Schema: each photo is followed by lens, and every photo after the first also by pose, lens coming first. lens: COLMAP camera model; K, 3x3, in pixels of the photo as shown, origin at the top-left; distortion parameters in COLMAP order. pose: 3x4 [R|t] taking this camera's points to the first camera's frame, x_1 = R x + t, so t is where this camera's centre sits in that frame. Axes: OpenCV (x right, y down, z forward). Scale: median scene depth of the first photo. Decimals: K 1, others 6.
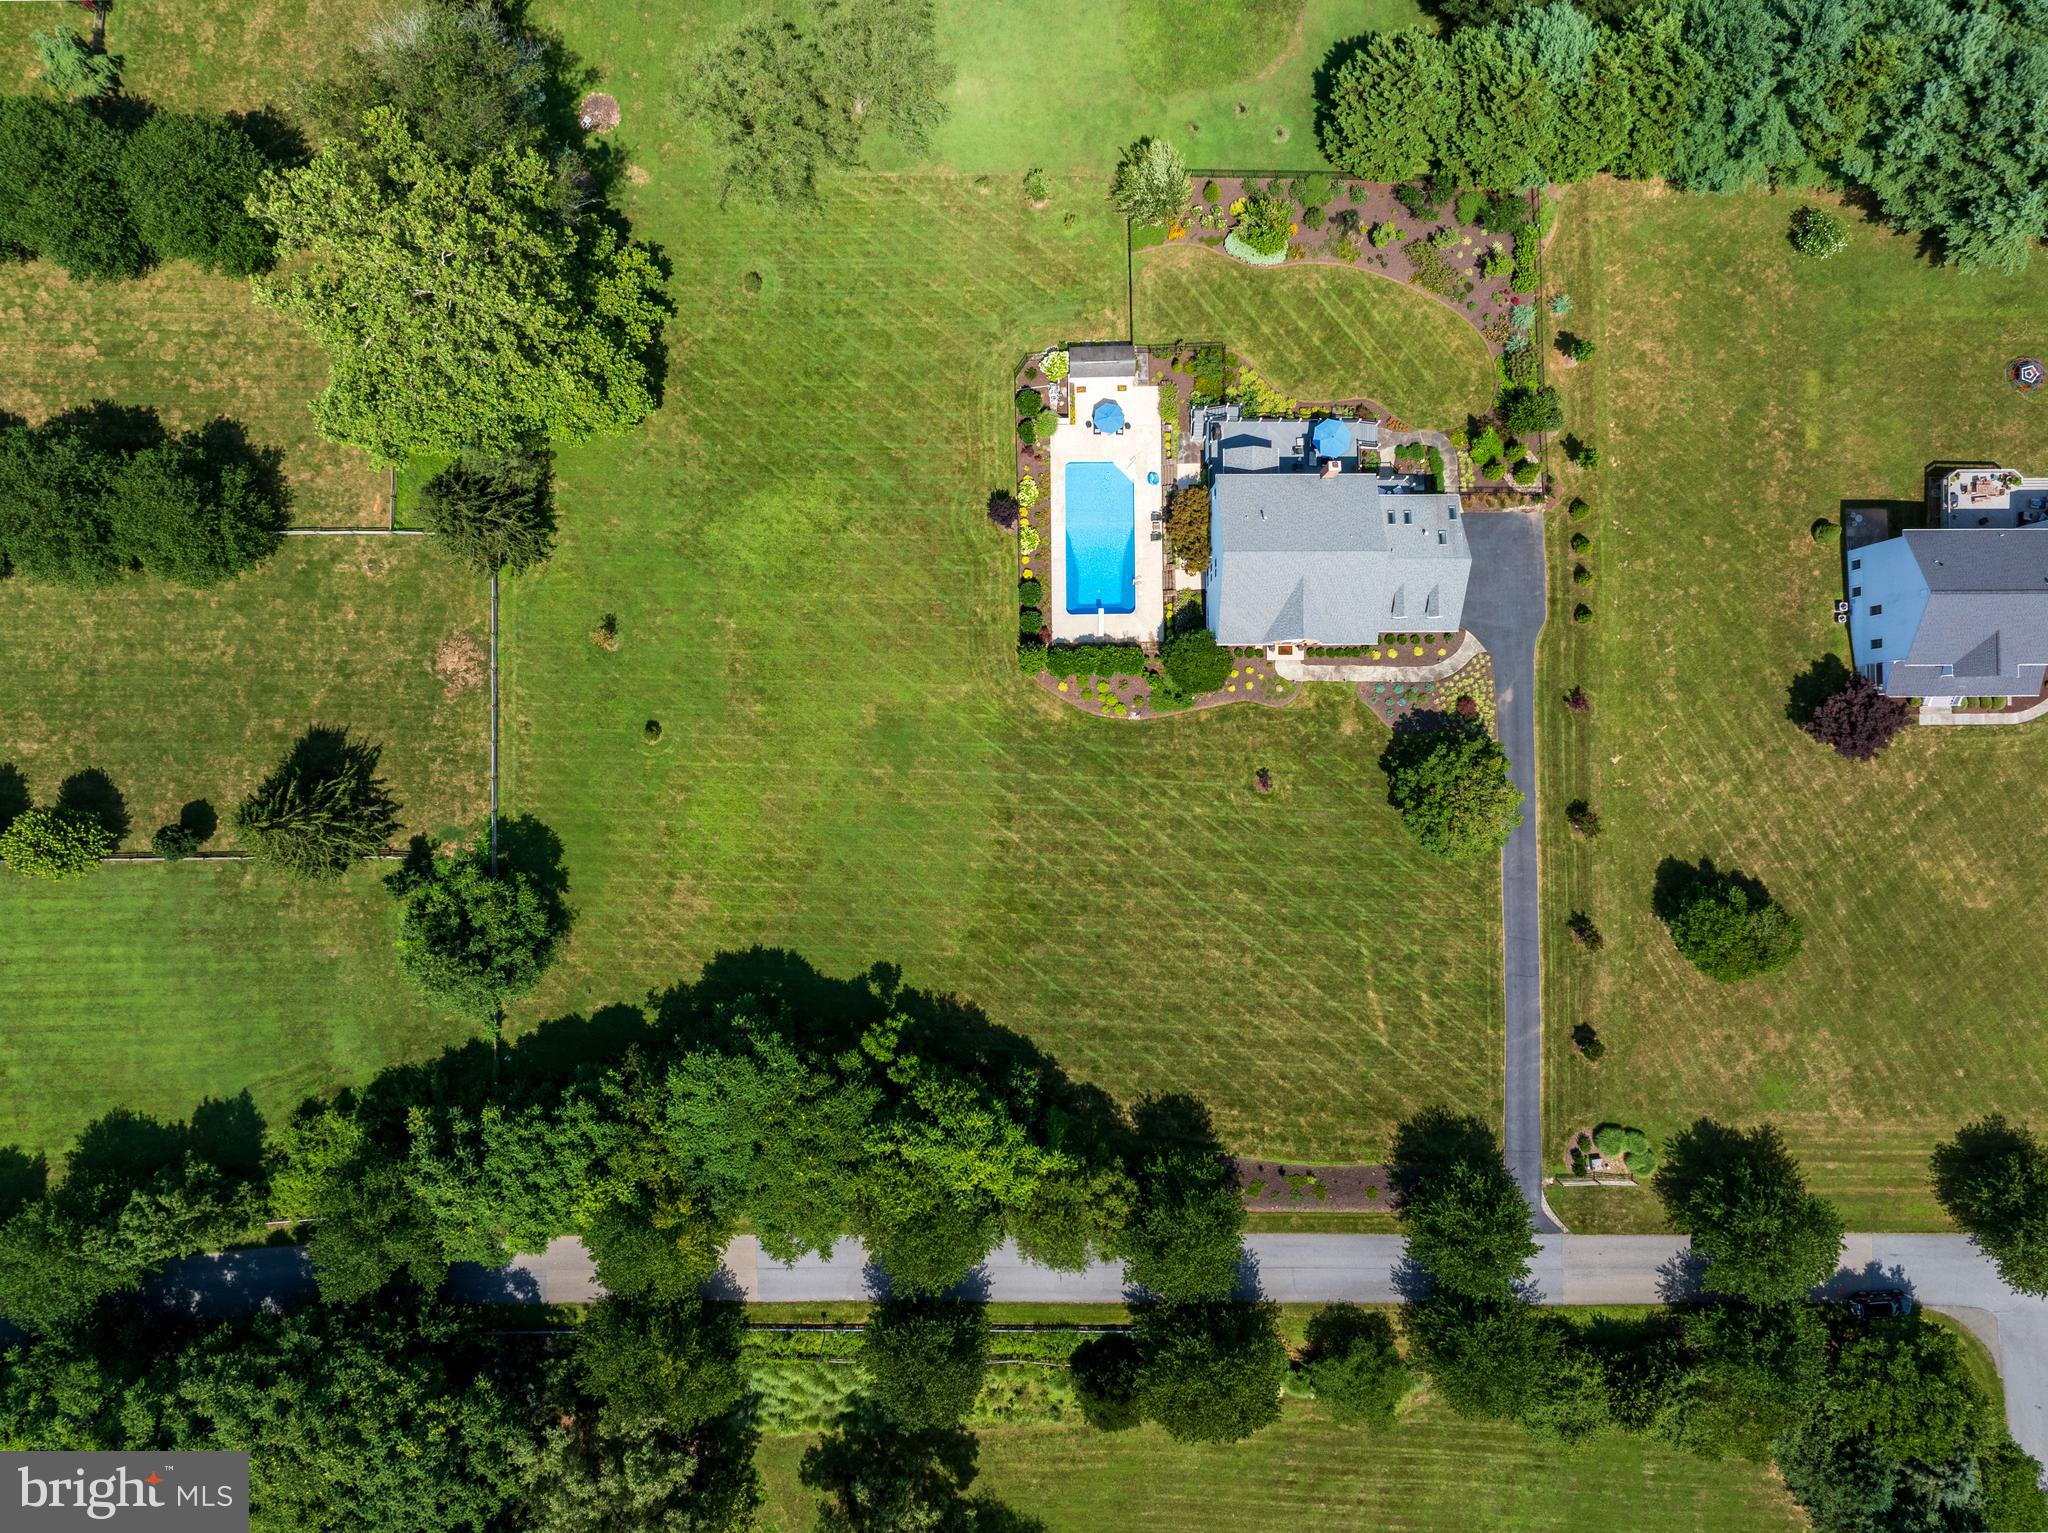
lens RADIAL K [[1431.3, 0, 1033.2], [0, 1431.3, 760.9], [0, 0, 1]] dist [-0.049103, 0.049939]
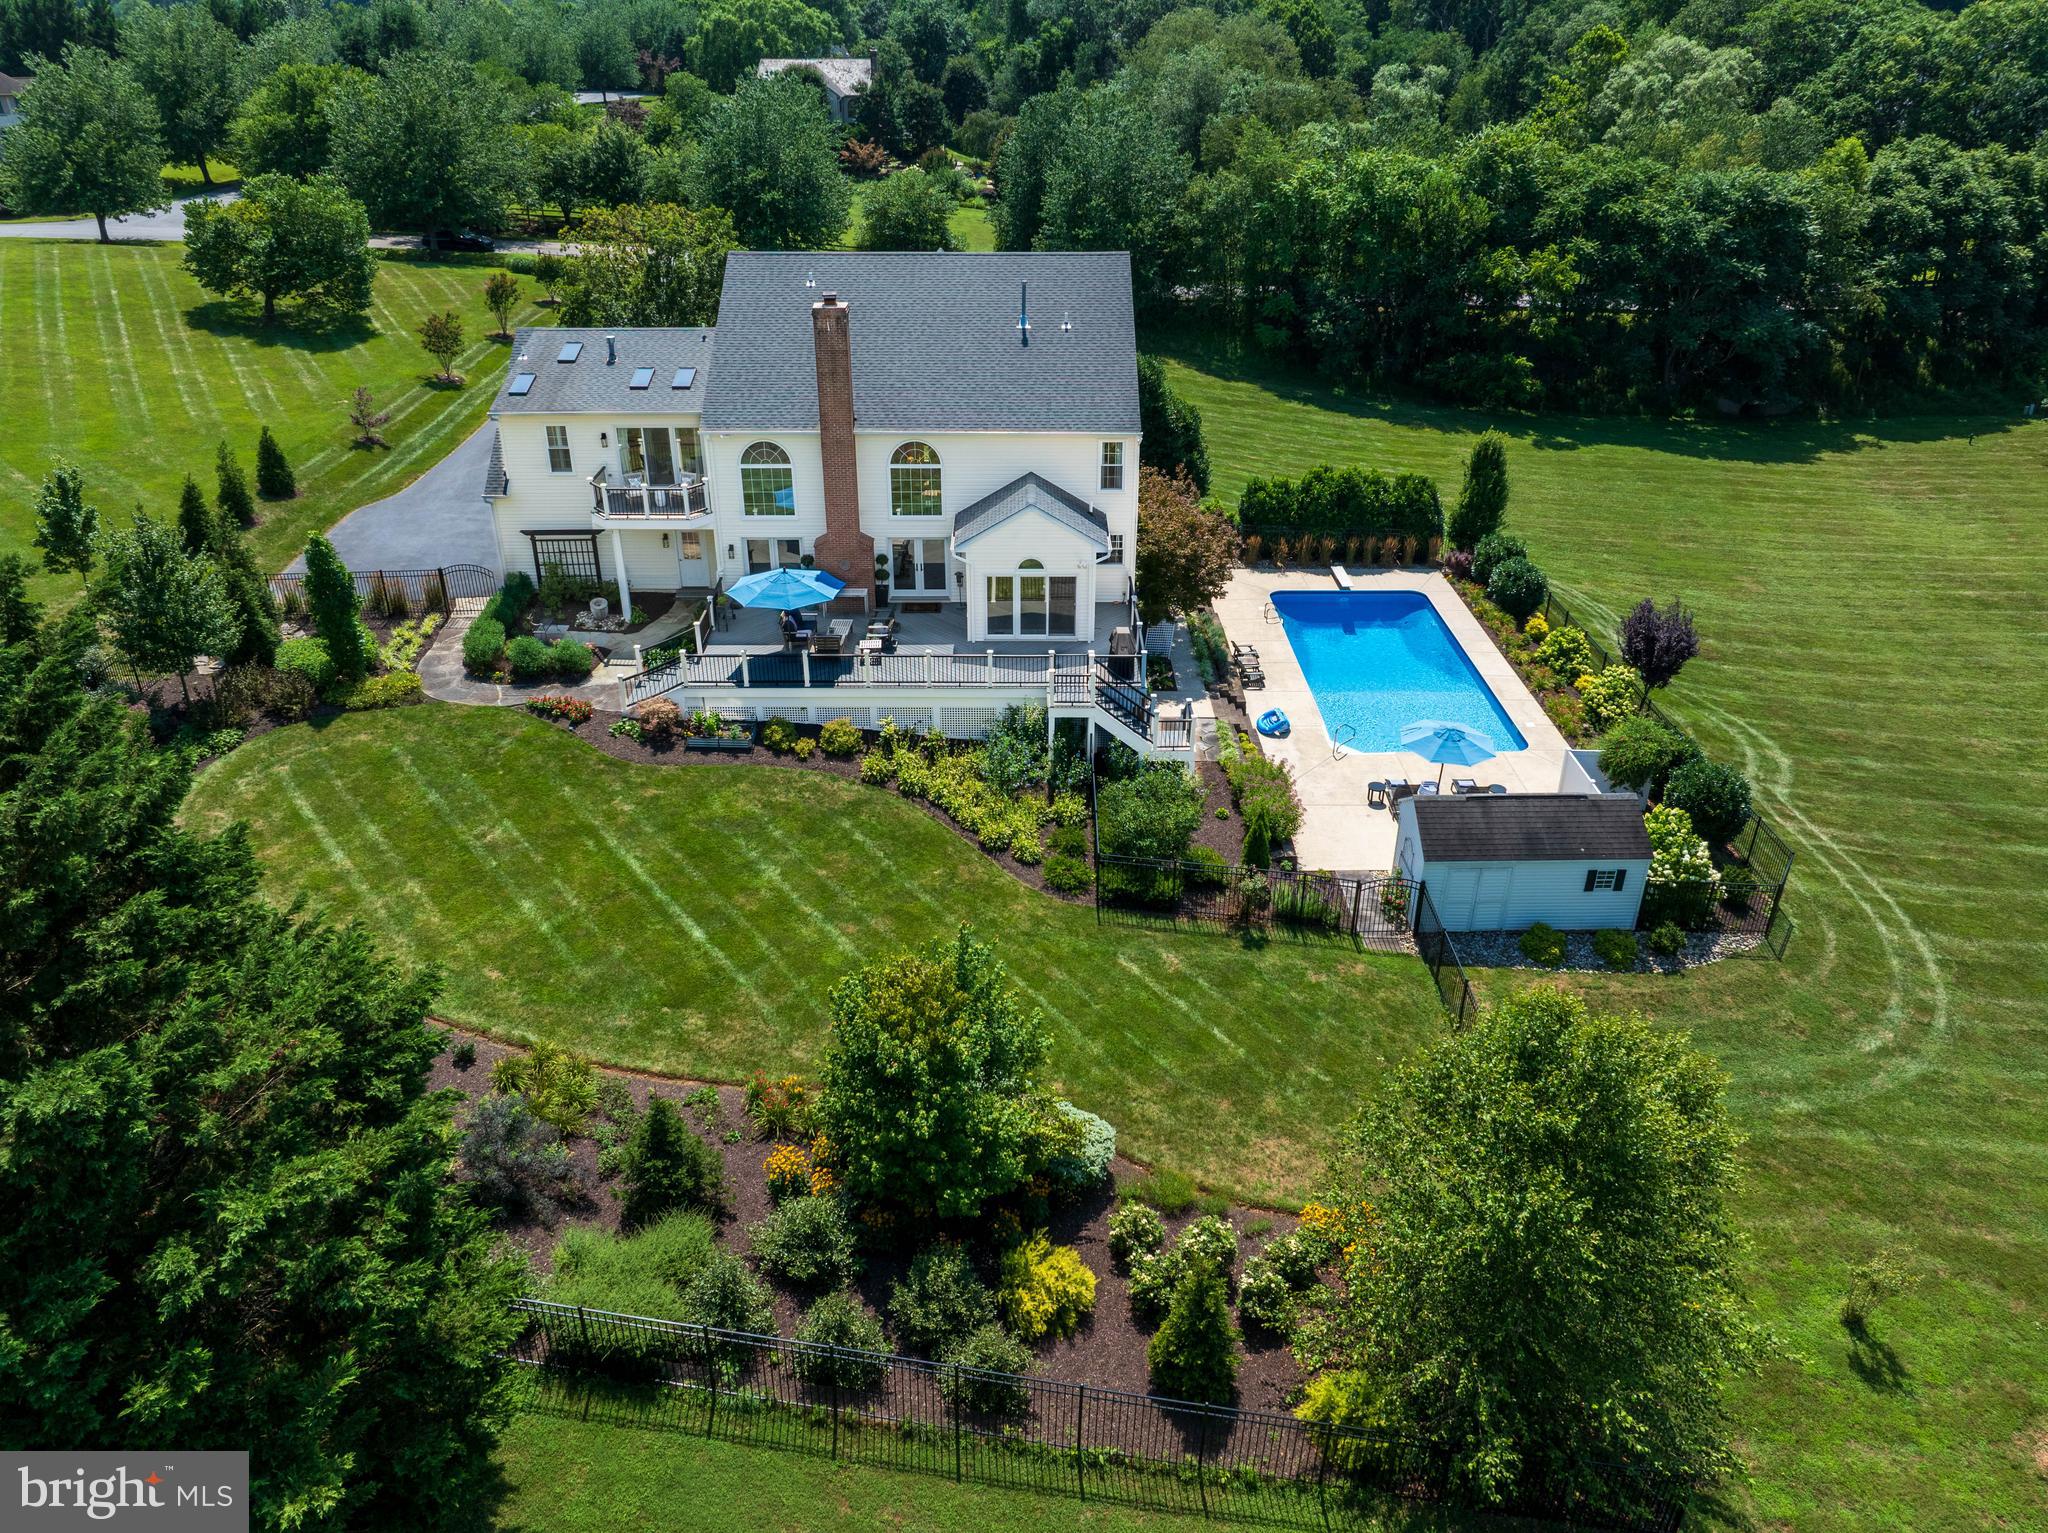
lens RADIAL K [[1439.7, 0, 1017.2], [0, 1439.7, 761.2], [0, 0, 1]] dist [-0.029167, -0.002174]
pose [[-0.999932, 0.009544, 0.006713, 0.149457], [0.001482, -0.466800, 0.884361, -0.532172], [0.011574, 0.884311, 0.466755, 0.861122]]
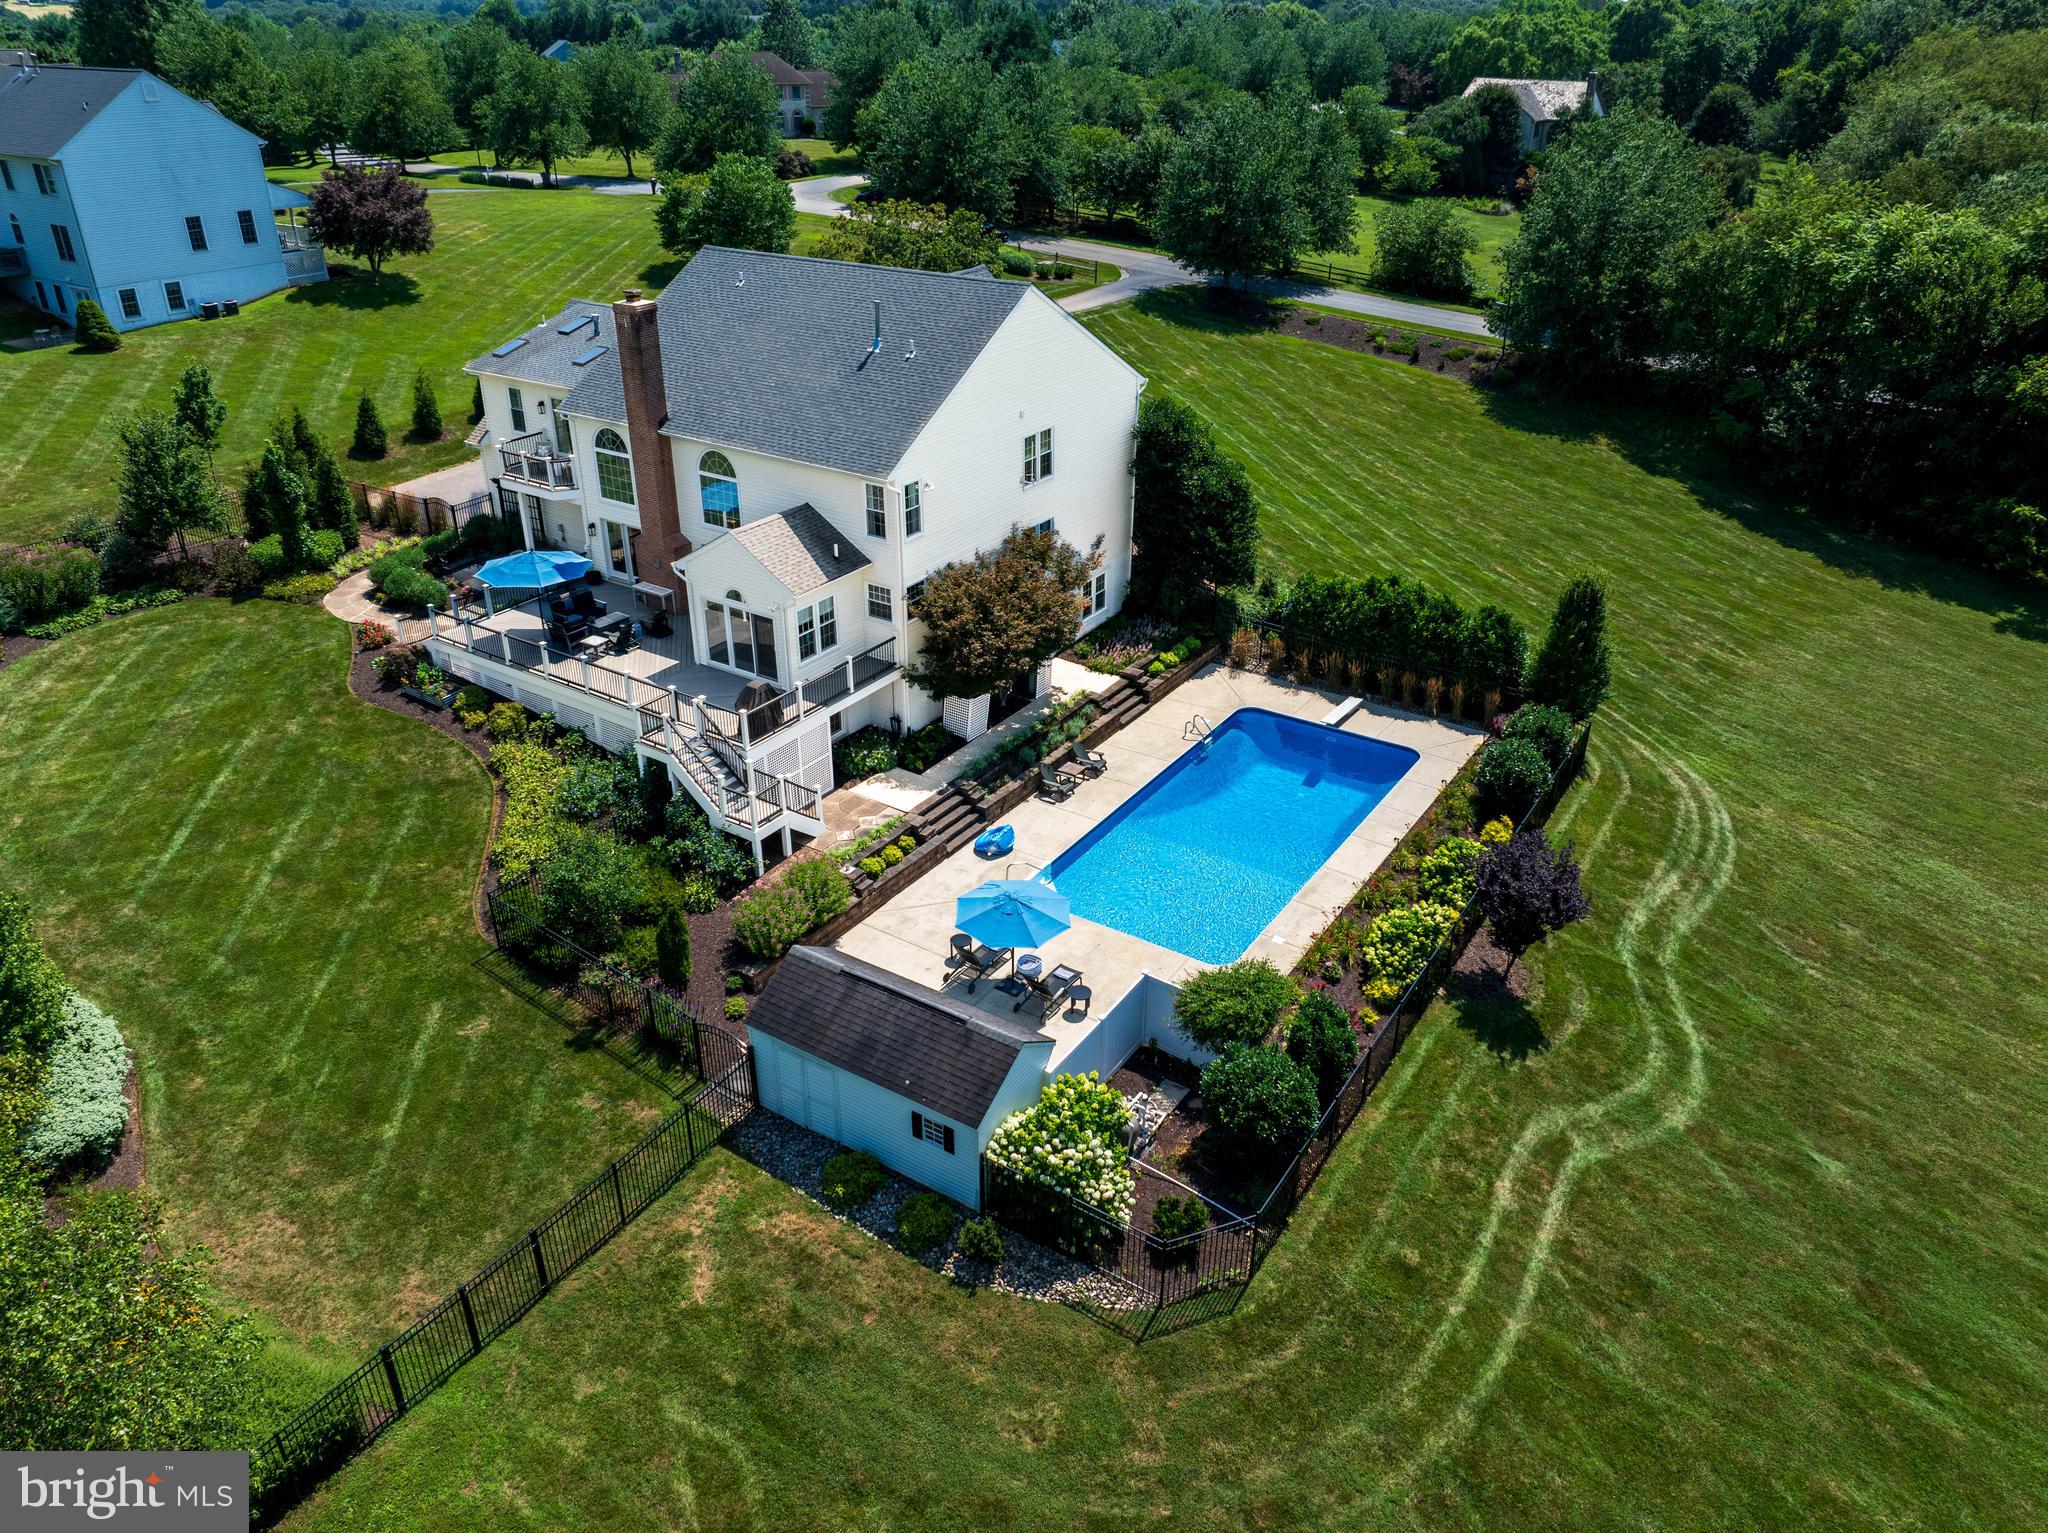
lens RADIAL K [[1431.3, 0, 1033.2], [0, 1431.3, 760.9], [0, 0, 1]] dist [-0.049103, 0.049939]
pose [[-0.832391, -0.251159, 0.494009, -0.070644], [0.554185, -0.380697, 0.740236, -0.421880], [0.002151, 0.889938, 0.456077, 0.867198]]
